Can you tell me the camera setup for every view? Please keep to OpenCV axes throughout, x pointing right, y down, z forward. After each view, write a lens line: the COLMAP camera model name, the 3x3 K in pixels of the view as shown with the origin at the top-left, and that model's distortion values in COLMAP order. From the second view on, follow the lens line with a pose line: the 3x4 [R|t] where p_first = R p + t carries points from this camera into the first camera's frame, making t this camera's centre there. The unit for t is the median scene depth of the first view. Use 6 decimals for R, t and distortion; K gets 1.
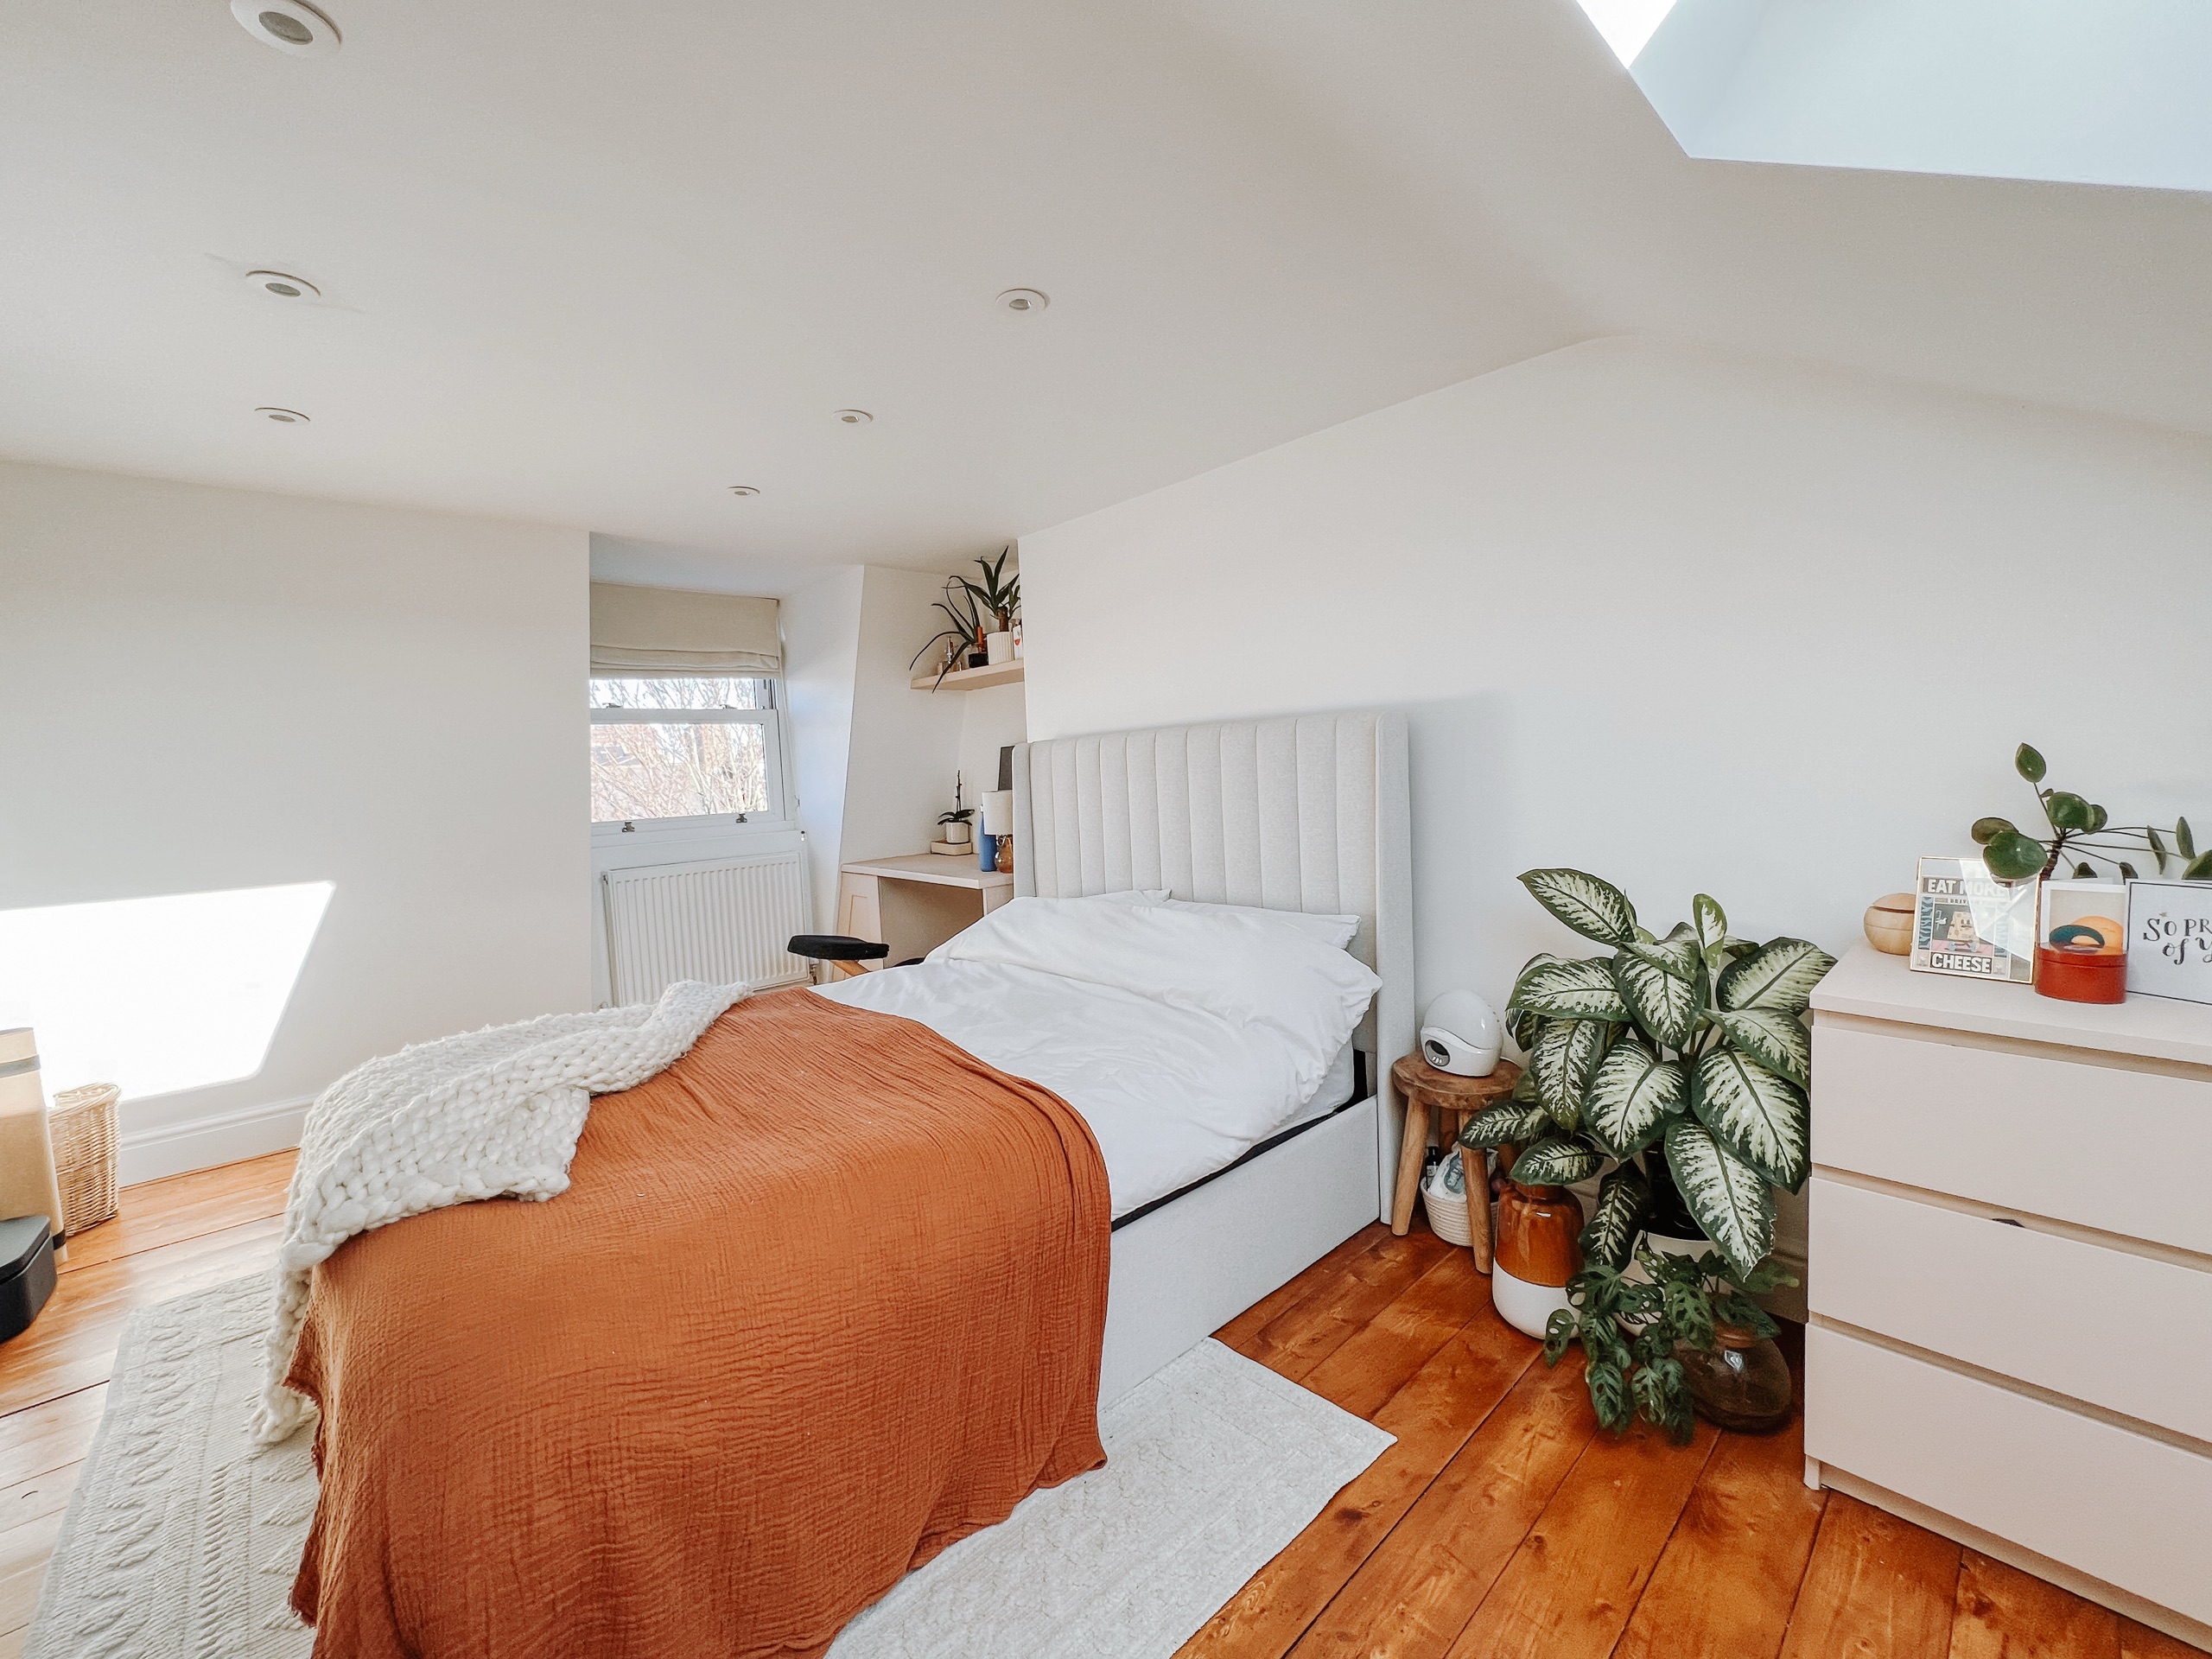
lens RADIAL K [[910.9, 0, 1115.1], [0, 910.9, 829.4], [0, 0, 1]] dist [-0.001567, 0.000634]
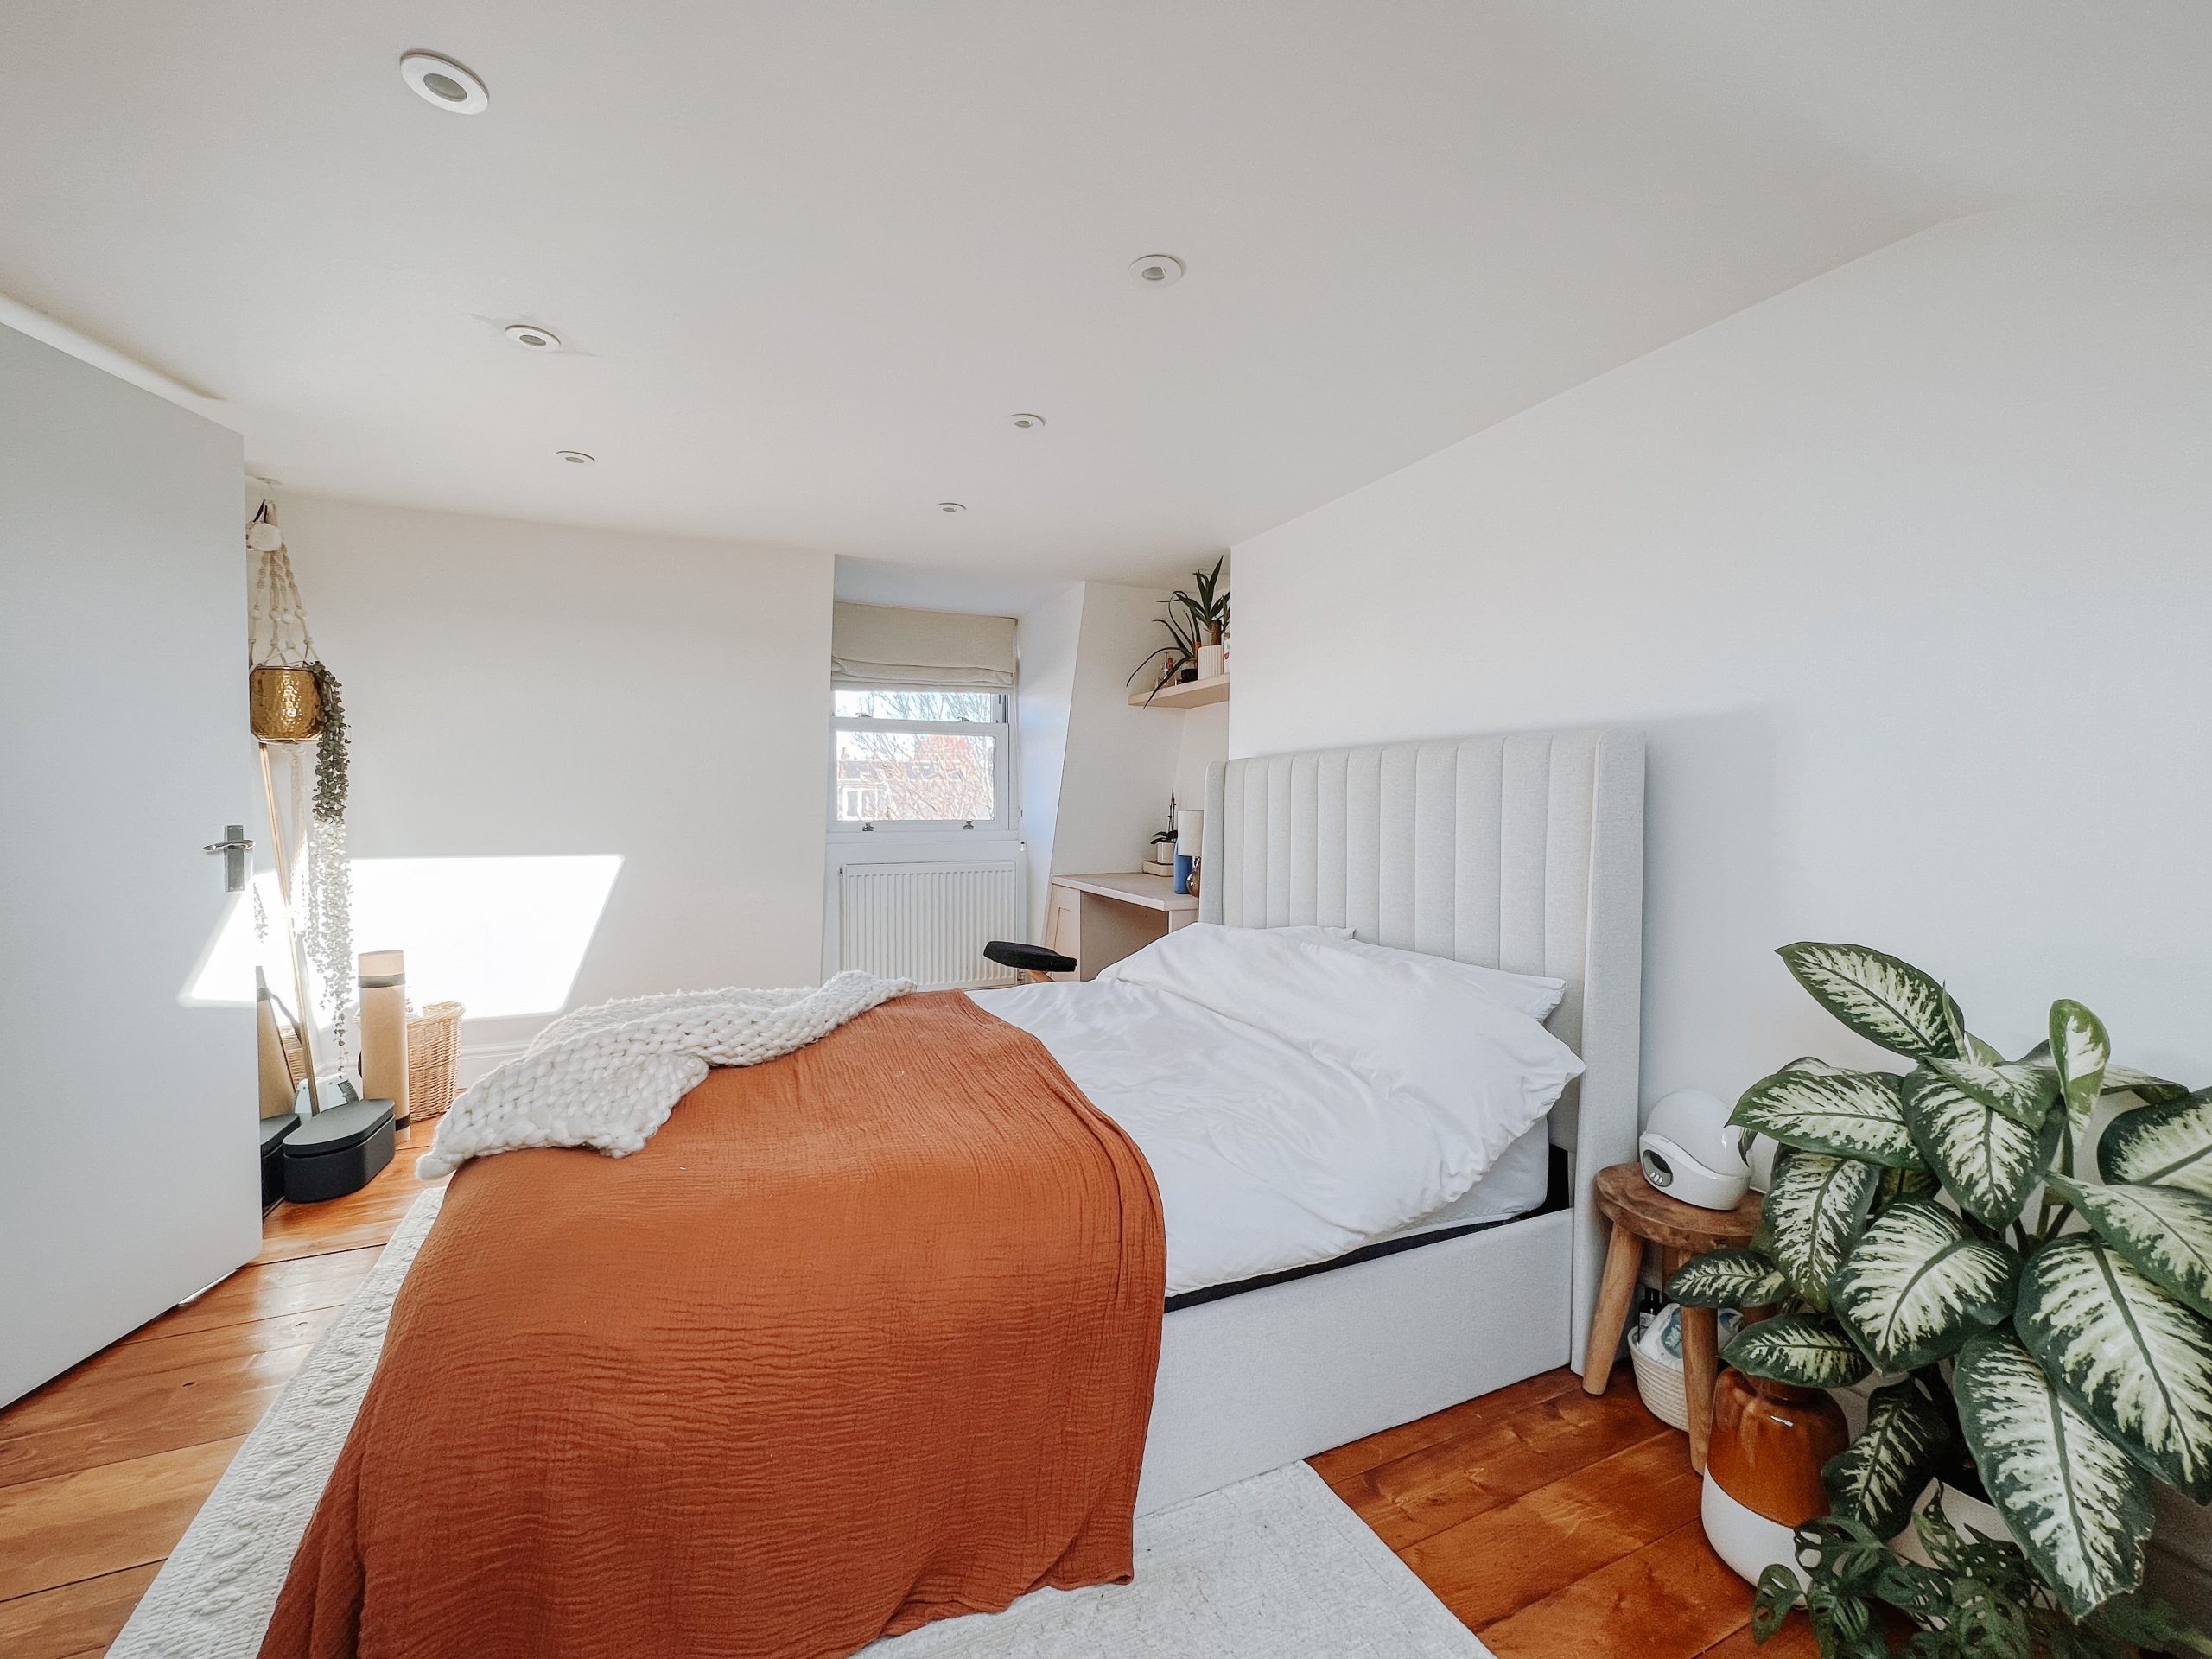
lens RADIAL K [[910.9, 0, 1100.6], [0, 910.9, 828.0], [0, 0, 1]] dist [-0.001567, 0.000634]
pose [[0.945387, 0.058976, -0.320570, 0.159712], [-0.070165, 0.997260, -0.023455, 0.009599], [0.318308, 0.044666, 0.946934, 0.120712]]
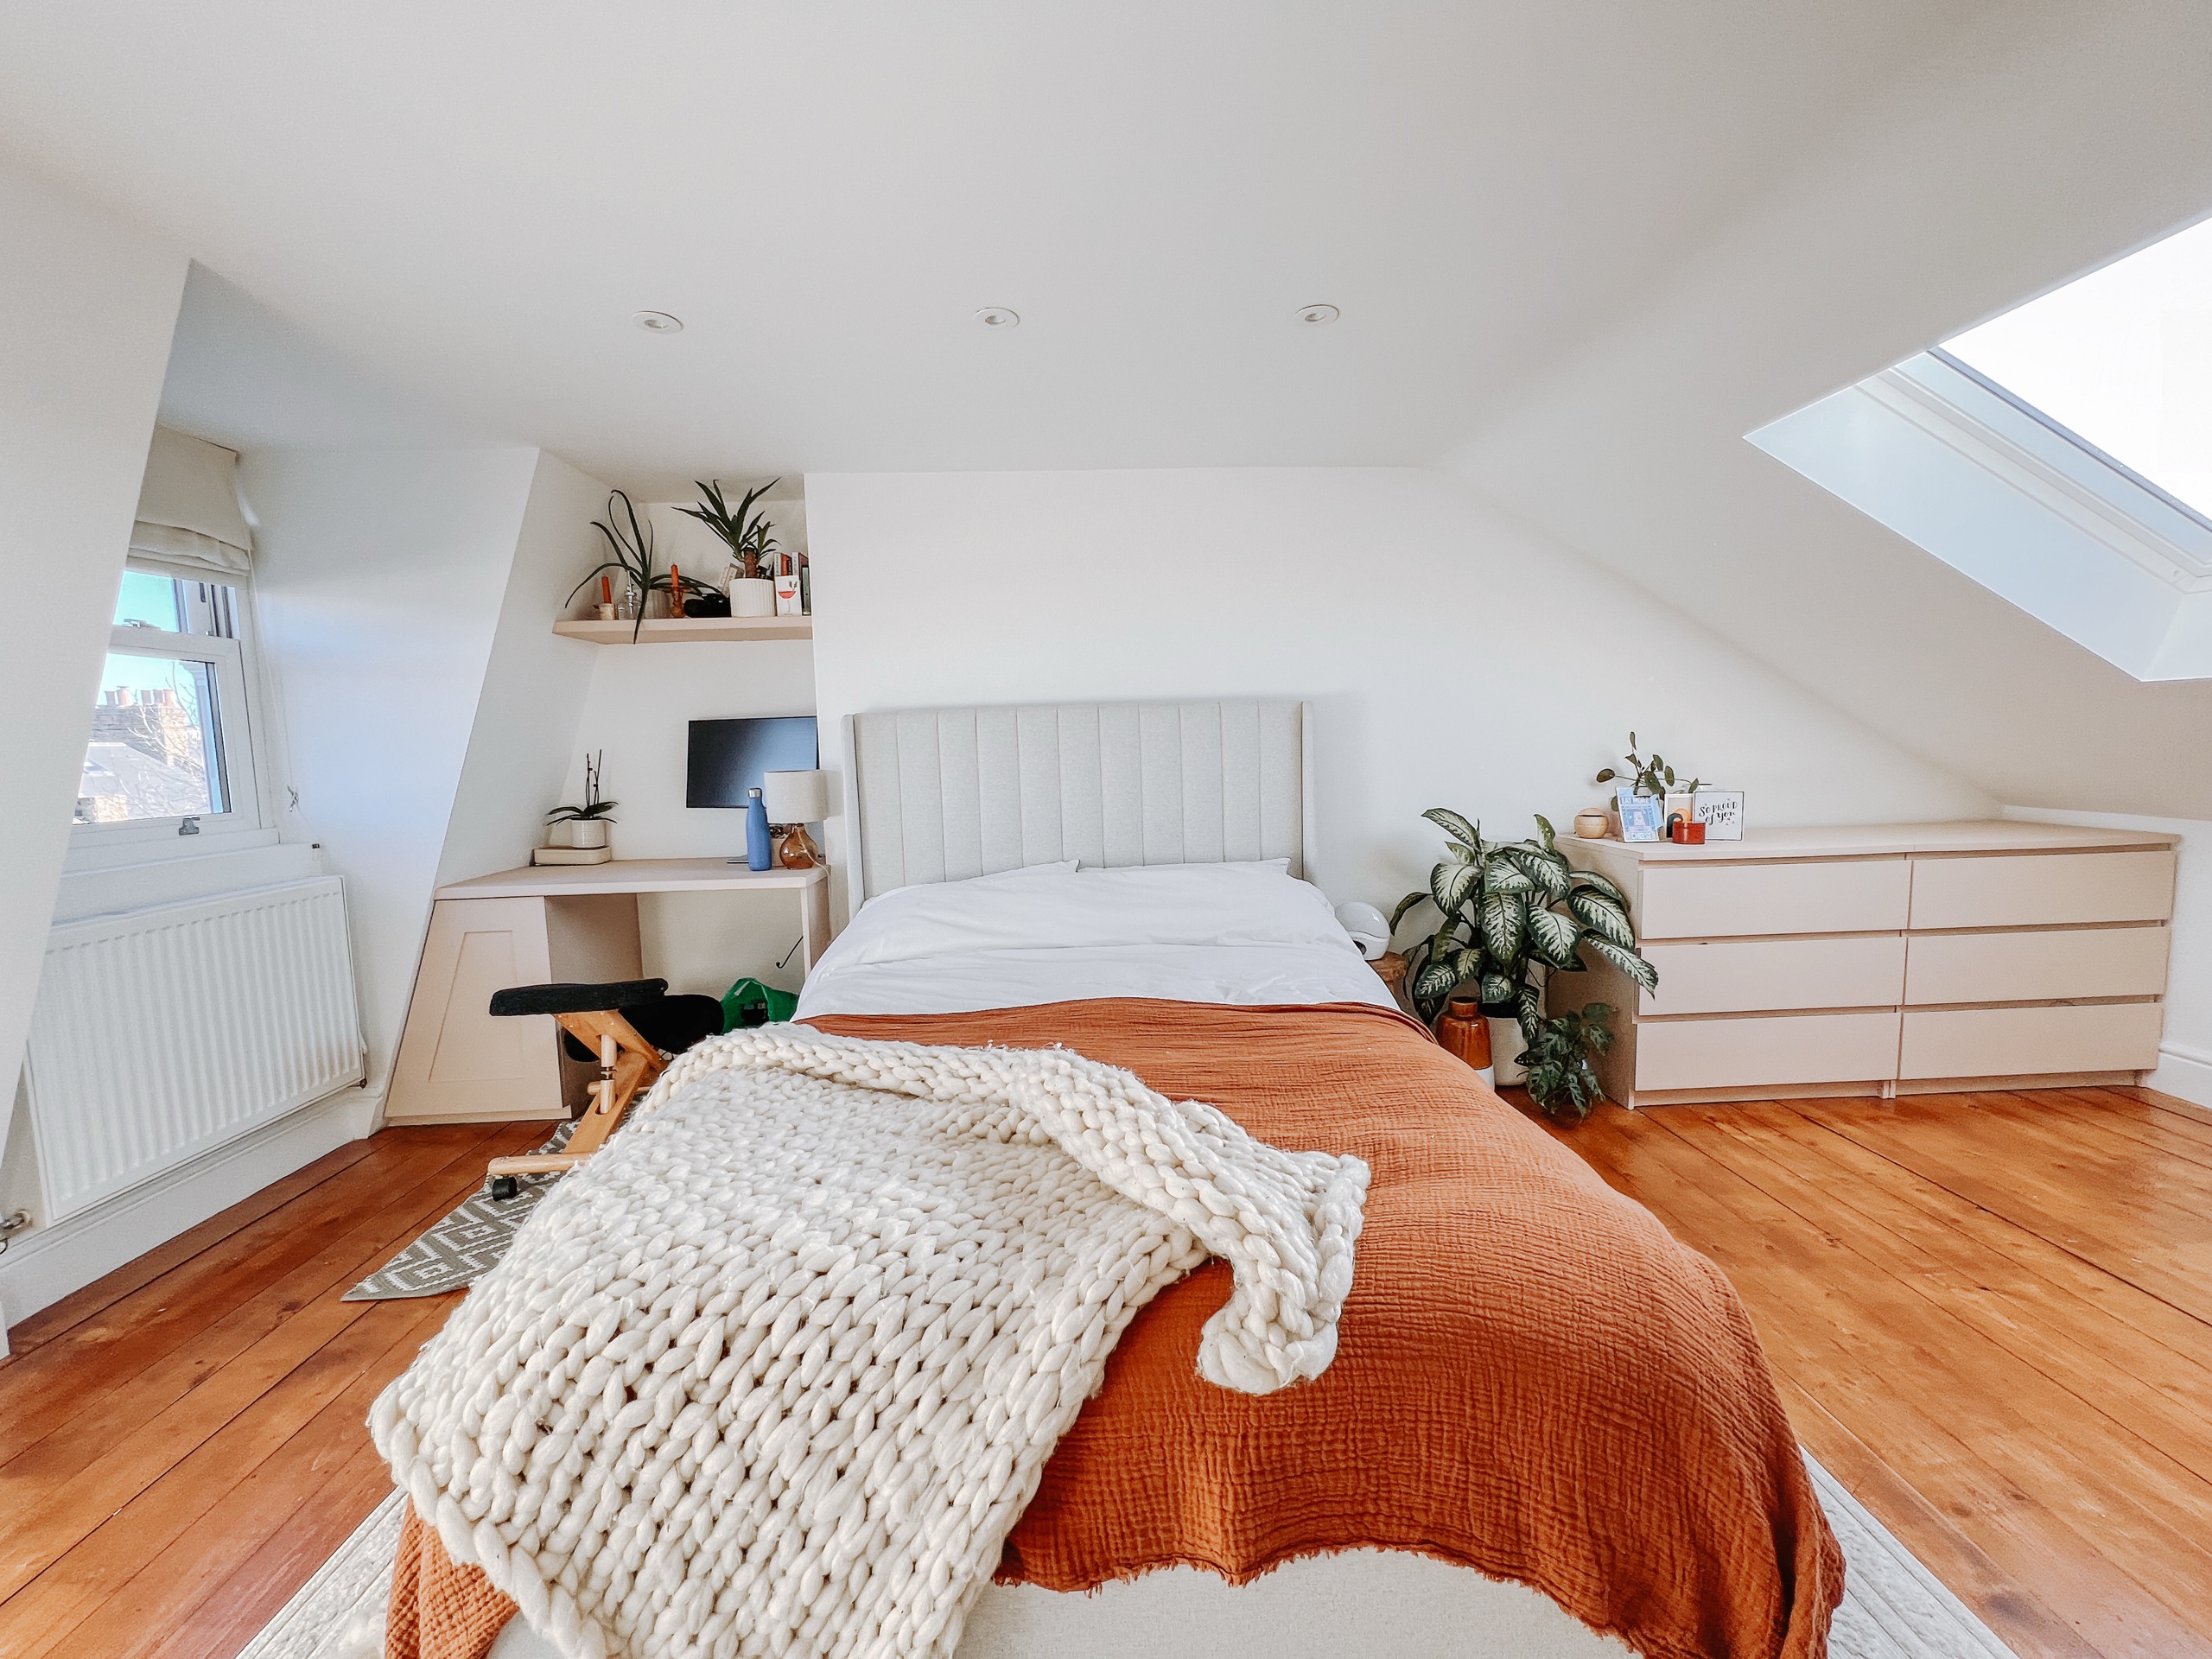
lens RADIAL K [[910.9, 0, 1116.8], [0, 910.9, 818.1], [0, 0, 1]] dist [-0.001567, 0.000634]
pose [[0.629904, -0.037528, 0.775766, -1.094122], [0.053659, 0.998548, 0.004736, 0.023476], [-0.774817, 0.038644, 0.631003, 0.458446]]
